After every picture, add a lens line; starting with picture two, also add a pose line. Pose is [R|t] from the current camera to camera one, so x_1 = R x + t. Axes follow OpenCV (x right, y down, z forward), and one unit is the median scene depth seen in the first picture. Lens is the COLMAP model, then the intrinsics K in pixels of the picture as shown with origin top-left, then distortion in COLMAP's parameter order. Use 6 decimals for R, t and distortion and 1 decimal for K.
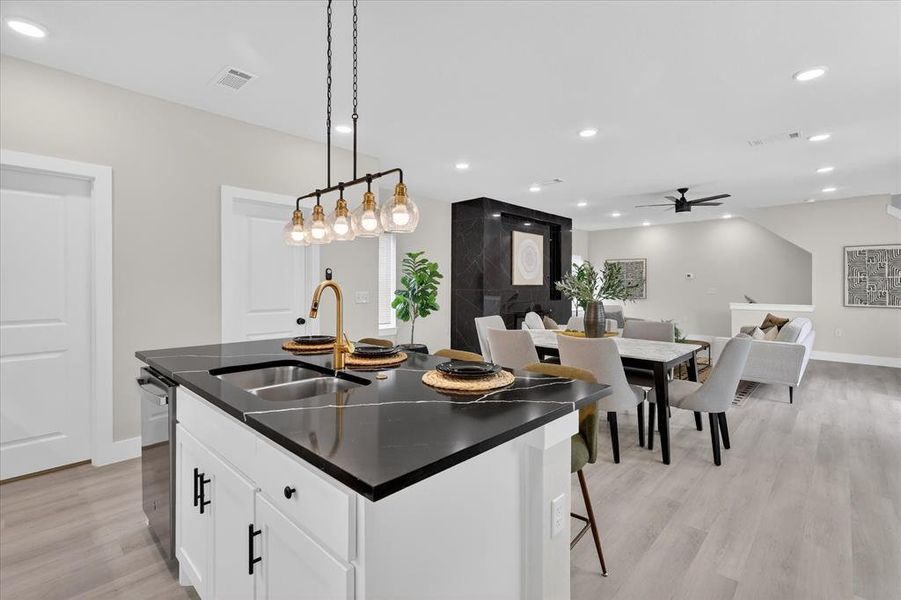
lens RADIAL K [[412.3, 0, 457.2], [0, 412.3, 283.2], [0, 0, 1]] dist [0.001488, 0.000430]
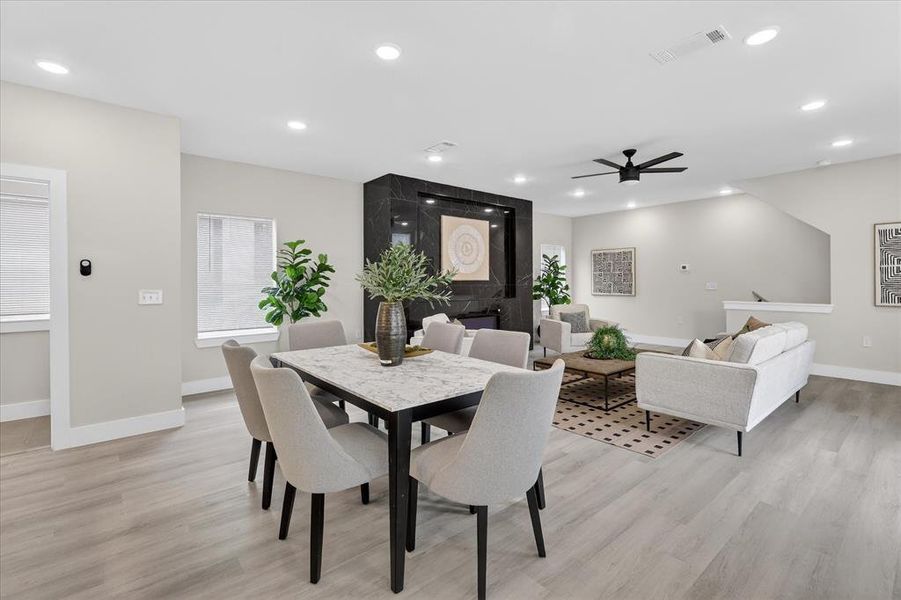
lens RADIAL K [[412.3, 0, 457.2], [0, 412.3, 283.2], [0, 0, 1]] dist [0.001488, 0.000430]
pose [[0.993696, -0.006447, -0.111922, 0.289002], [0.007508, 0.999931, 0.009061, 0.003282], [0.111856, -0.009844, 0.993676, 0.195857]]
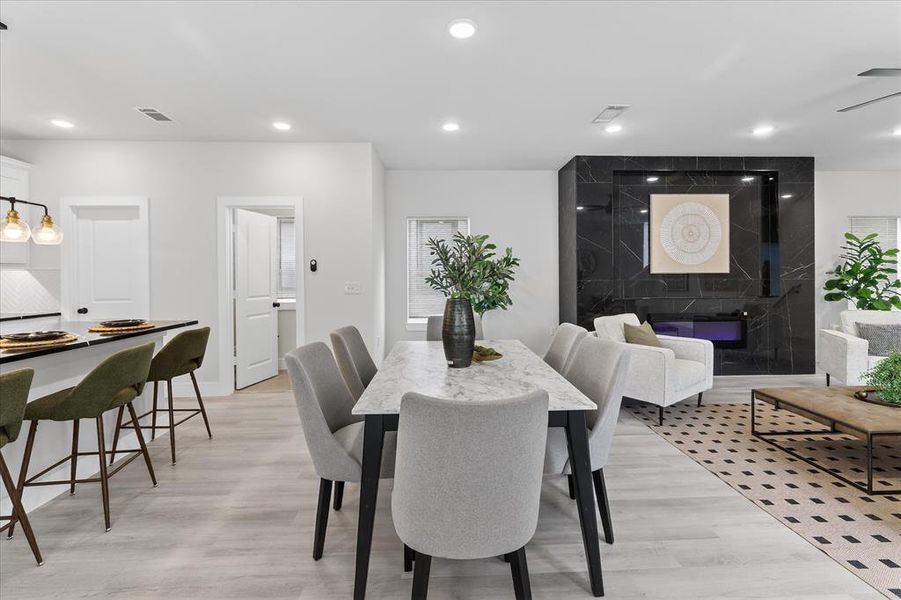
lens RADIAL K [[412.3, 0, 457.2], [0, 412.3, 283.2], [0, 0, 1]] dist [0.001488, 0.000430]
pose [[0.714108, 0.006889, -0.700001, 0.431095], [0.011367, 0.999706, 0.021435, 0.002617], [0.699943, -0.023264, 0.713820, 0.314925]]
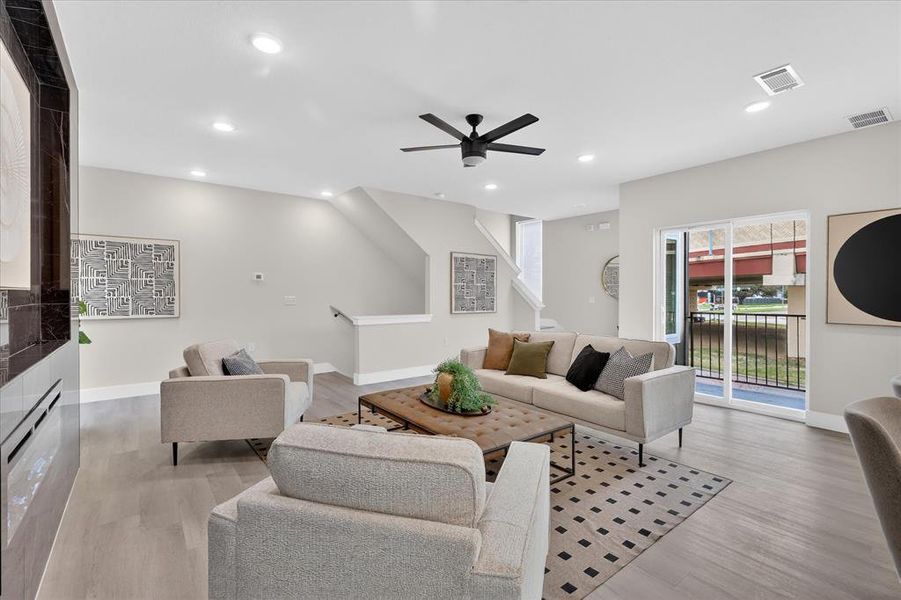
lens RADIAL K [[404.7, 0, 443.4], [0, 404.7, 292.8], [0, 0, 1]] dist [0.003598, 0.000038]
pose [[0.162682, 0.001285, 0.986678, 0.001194], [-0.005439, 0.999985, -0.000405, 0.007369], [-0.986664, -0.005301, 0.162687, 0.869026]]
